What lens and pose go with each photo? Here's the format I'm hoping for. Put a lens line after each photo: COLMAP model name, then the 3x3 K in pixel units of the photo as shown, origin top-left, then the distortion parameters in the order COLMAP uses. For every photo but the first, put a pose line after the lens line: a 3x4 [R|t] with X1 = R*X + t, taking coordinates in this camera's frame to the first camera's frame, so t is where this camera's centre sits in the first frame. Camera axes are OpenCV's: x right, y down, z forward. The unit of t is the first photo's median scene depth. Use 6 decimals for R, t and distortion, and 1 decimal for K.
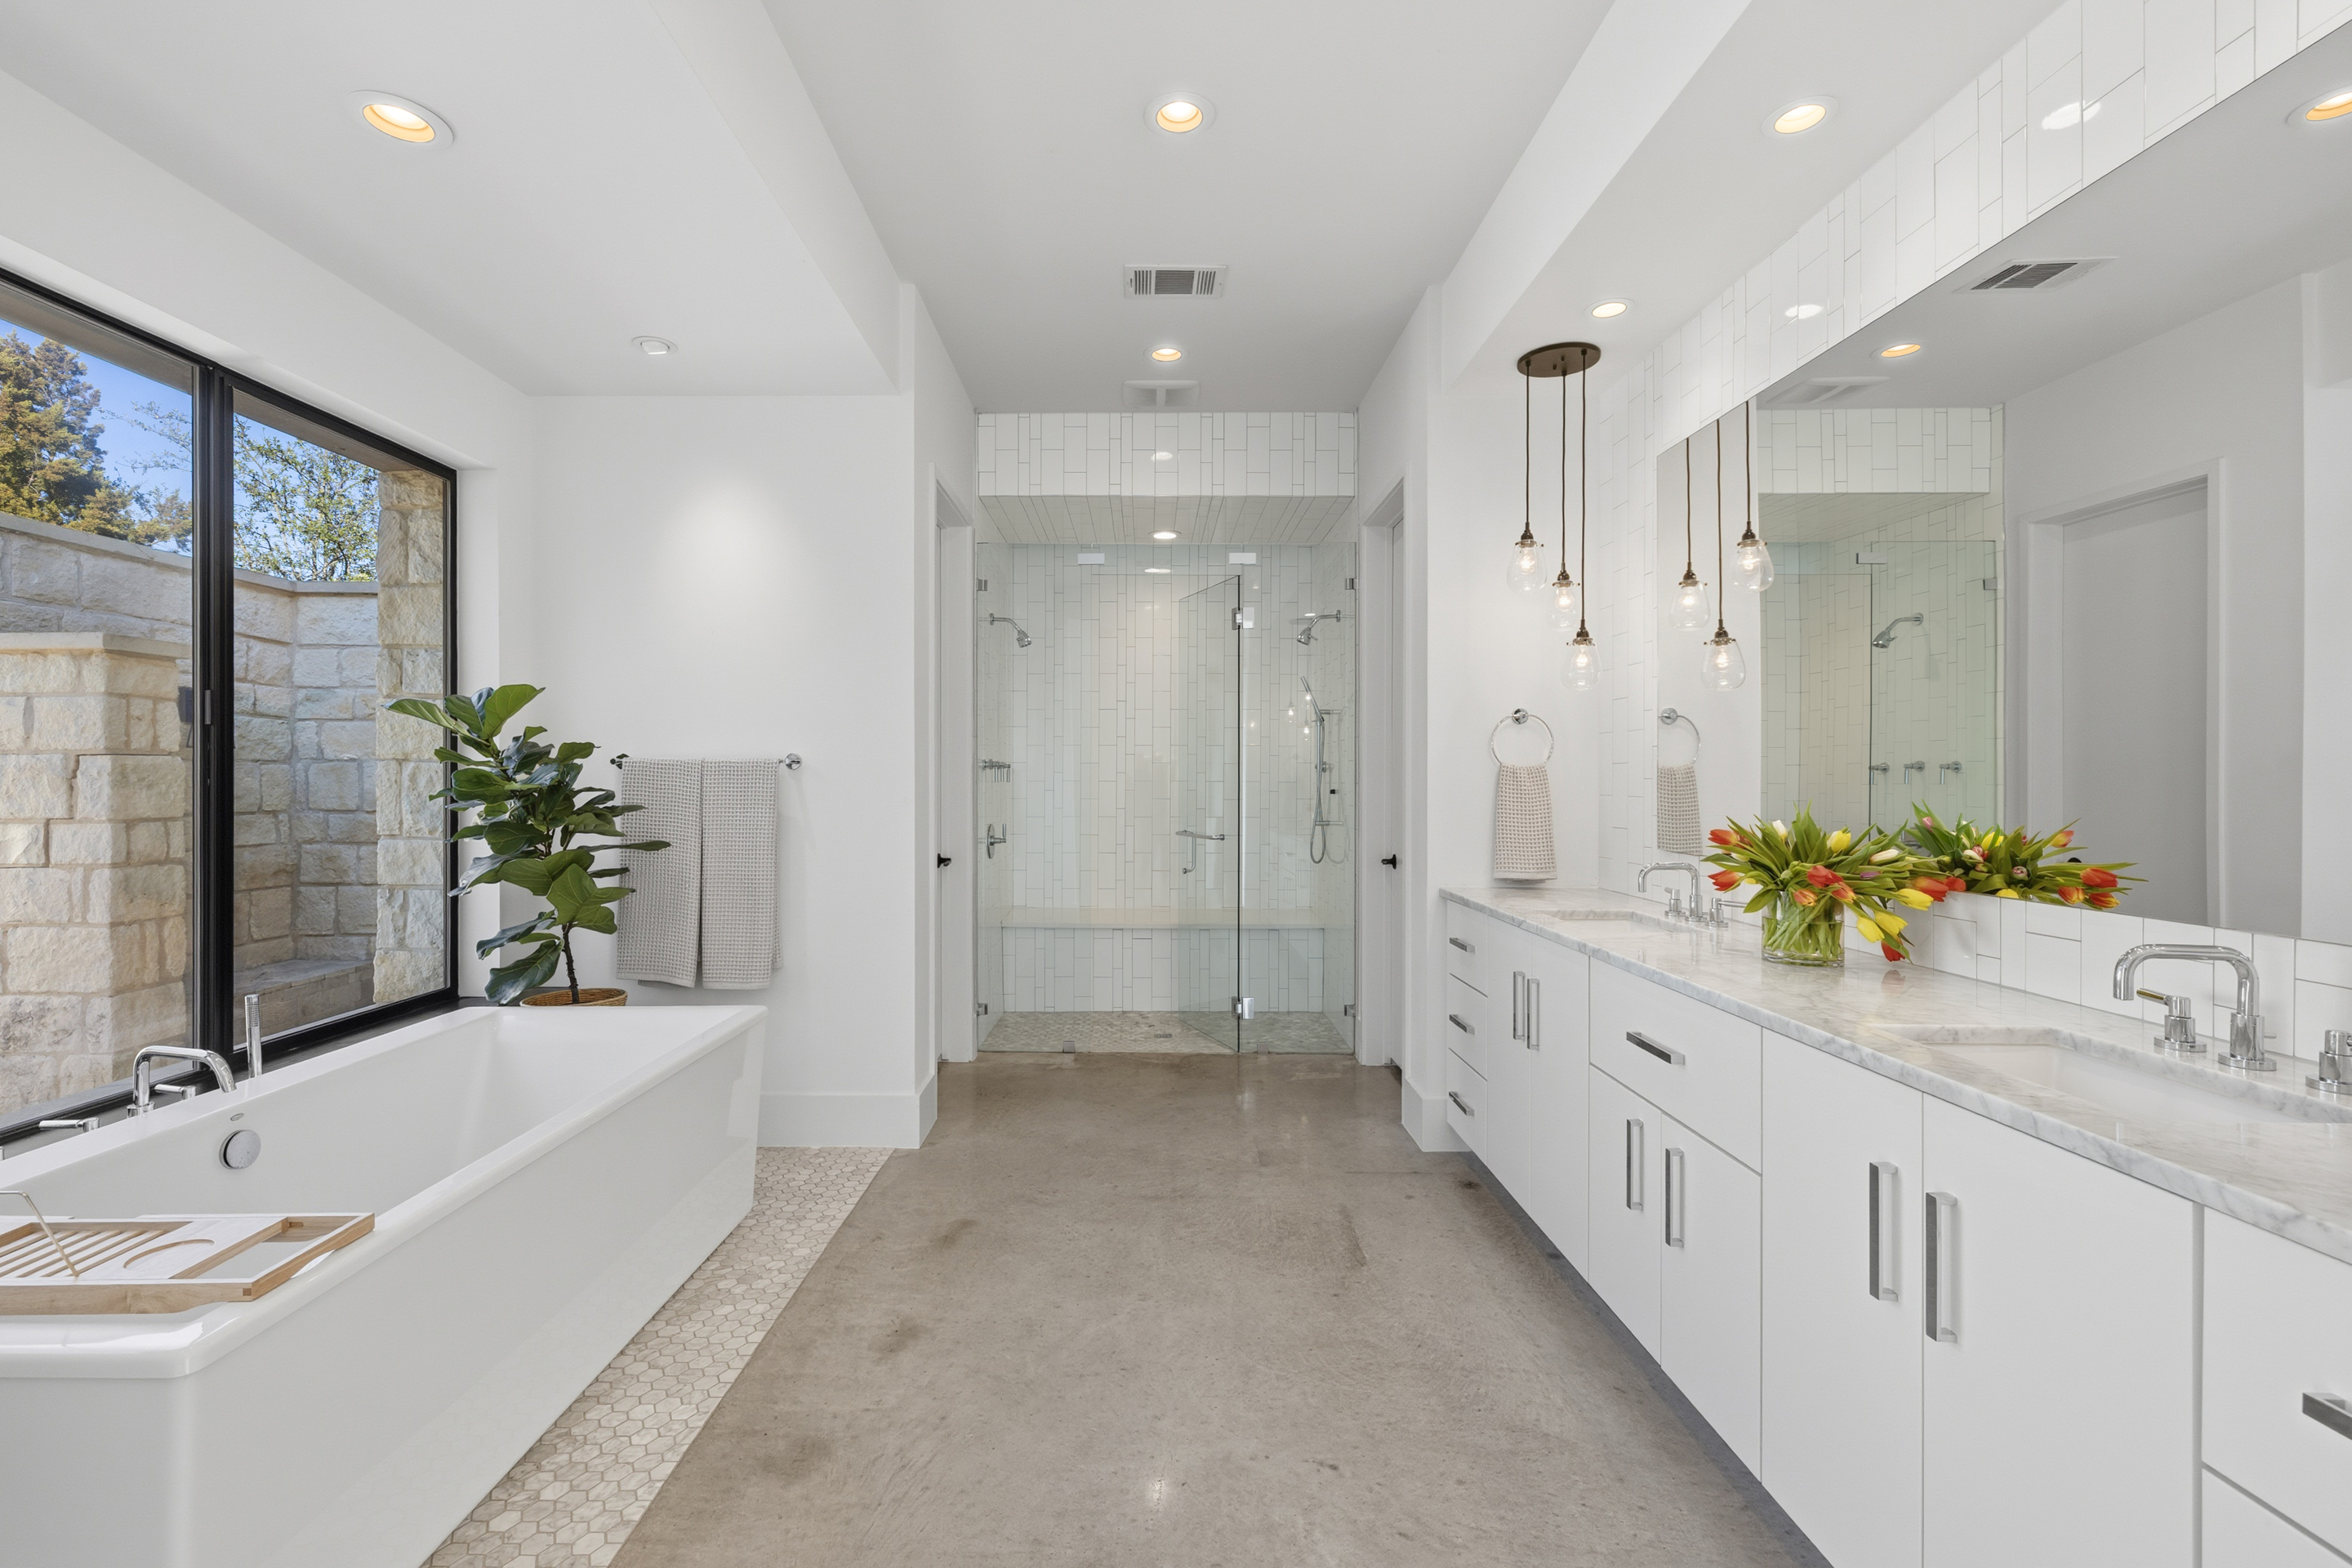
lens RADIAL K [[1022.3, 0, 1168.7], [0, 1022.3, 793.3], [0, 0, 1]] dist [-0.000659, 0.000473]
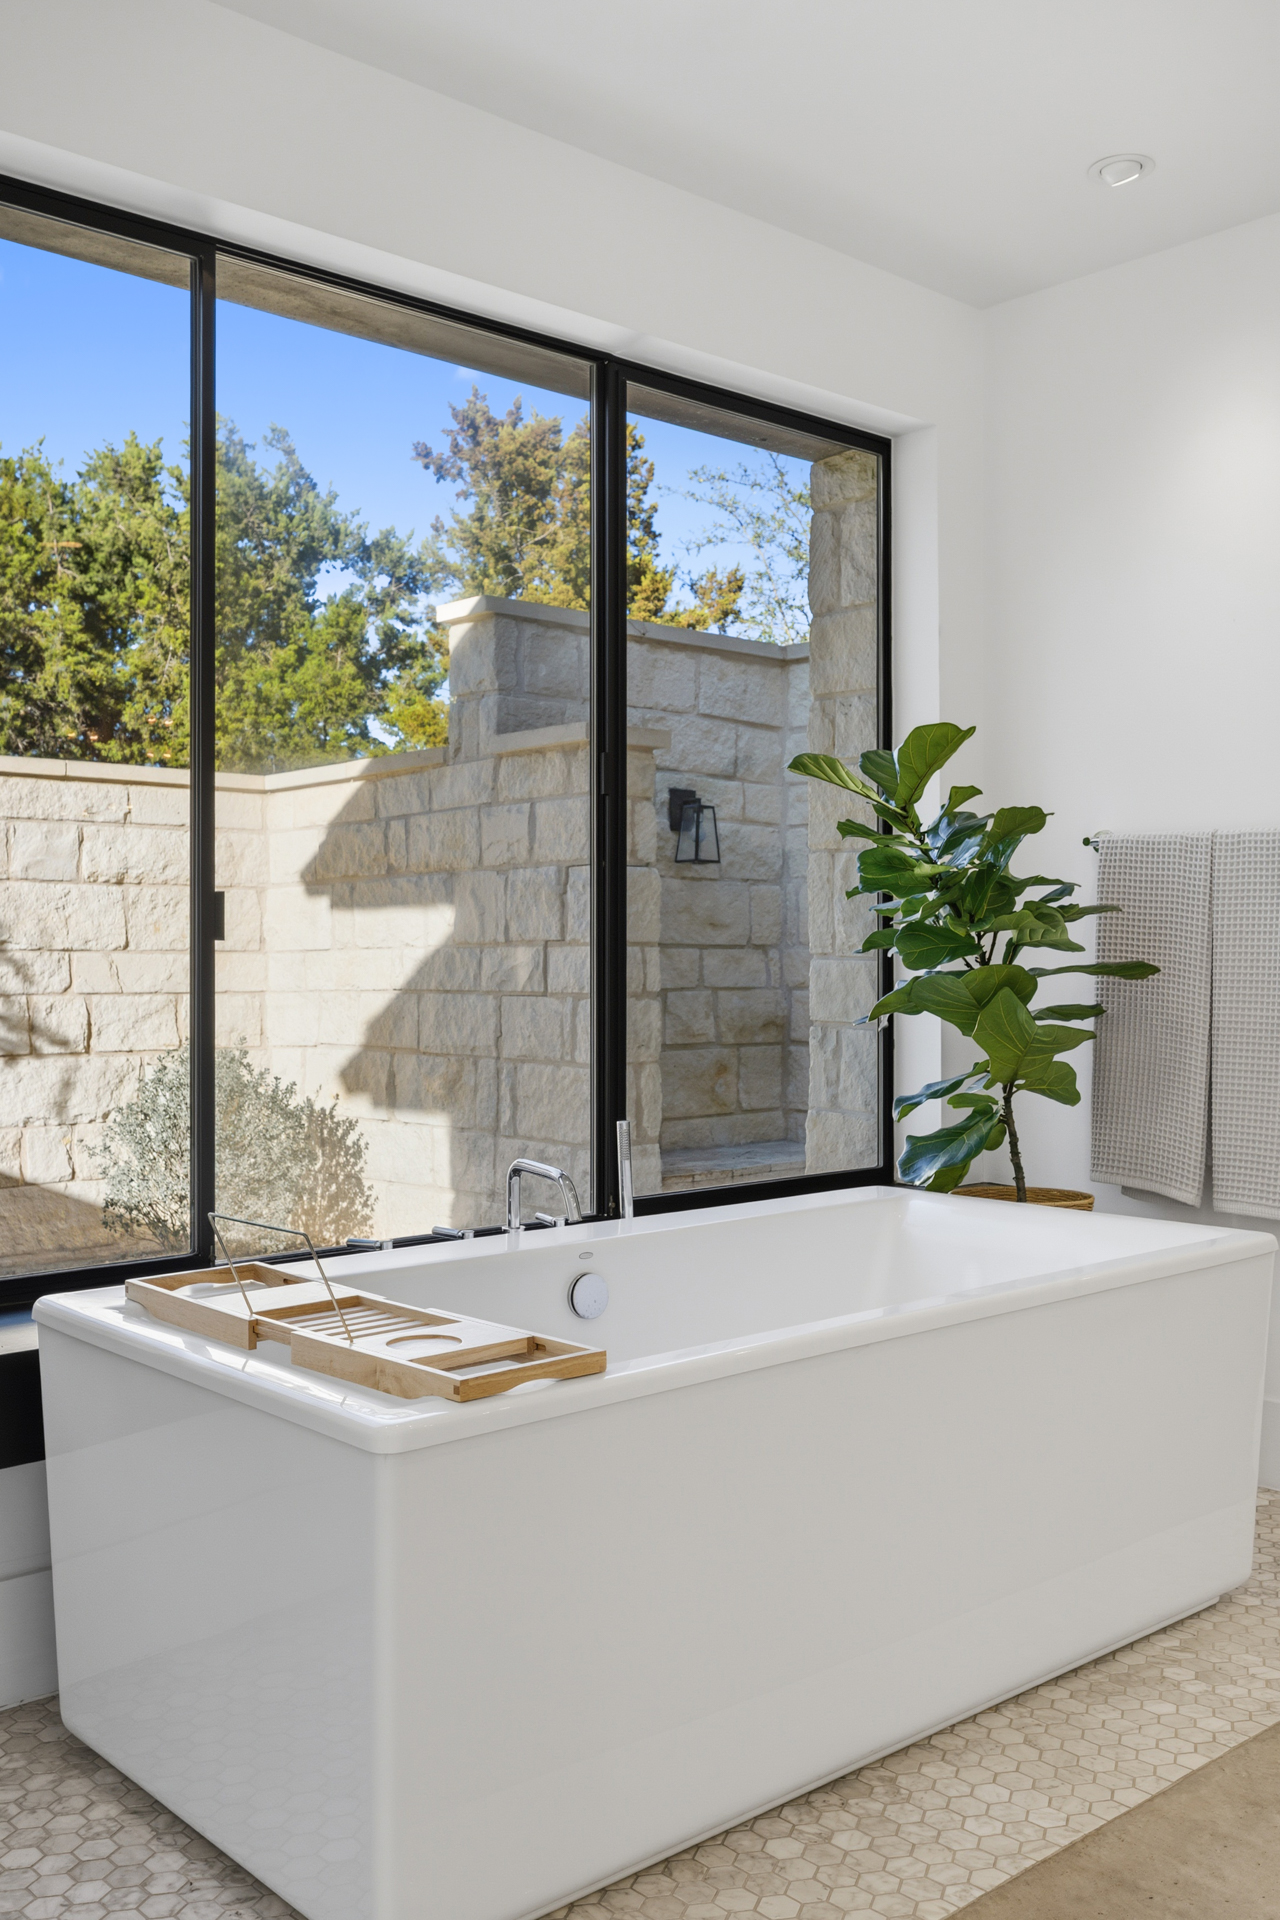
lens RADIAL K [[1781.2, 0, 644.5], [0, 1781.2, 951.5], [0, 0, 1]] dist [-0.005756, 0.000000]
pose [[0.669163, -0.000123, -0.743116, 0.110588], [-0.006264, 0.999964, -0.005806, 0.049791], [0.743089, 0.008540, 0.669138, 0.048102]]
